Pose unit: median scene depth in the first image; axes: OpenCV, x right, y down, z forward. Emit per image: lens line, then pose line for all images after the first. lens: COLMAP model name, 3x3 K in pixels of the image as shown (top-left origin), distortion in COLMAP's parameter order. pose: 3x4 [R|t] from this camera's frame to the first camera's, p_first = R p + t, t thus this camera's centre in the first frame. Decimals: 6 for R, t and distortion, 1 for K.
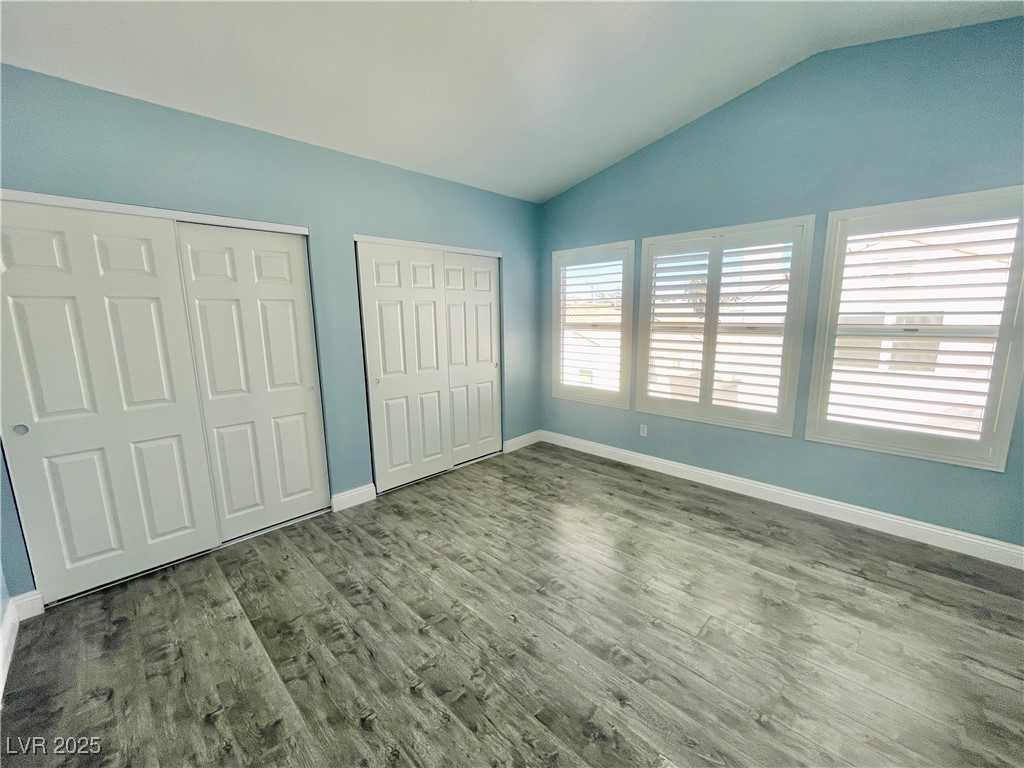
lens RADIAL K [[414.5, 0, 510.8], [0, 414.5, 387.2], [0, 0, 1]] dist [-0.004598, -0.000268]
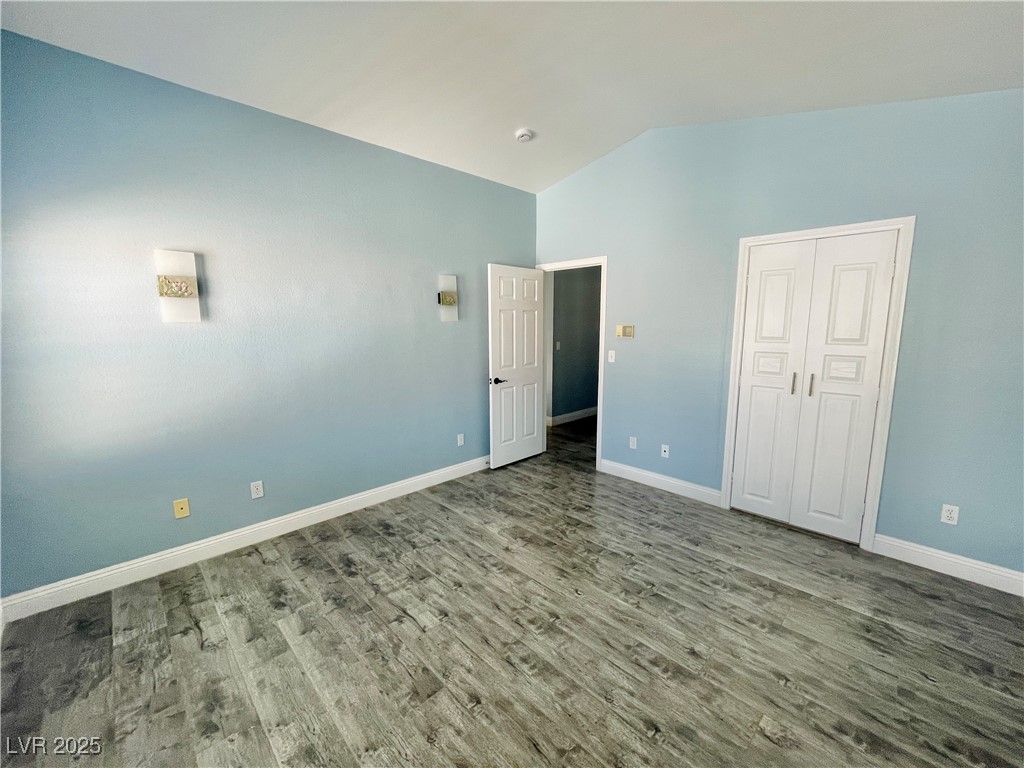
lens RADIAL K [[414.5, 0, 516.8], [0, 414.5, 379.8], [0, 0, 1]] dist [-0.004598, -0.000268]
pose [[-0.999834, 0.015204, 0.010042, 0.147061], [0.017536, 0.952568, 0.303820, -0.329912], [-0.004946, 0.303946, -0.952676, 1.803933]]
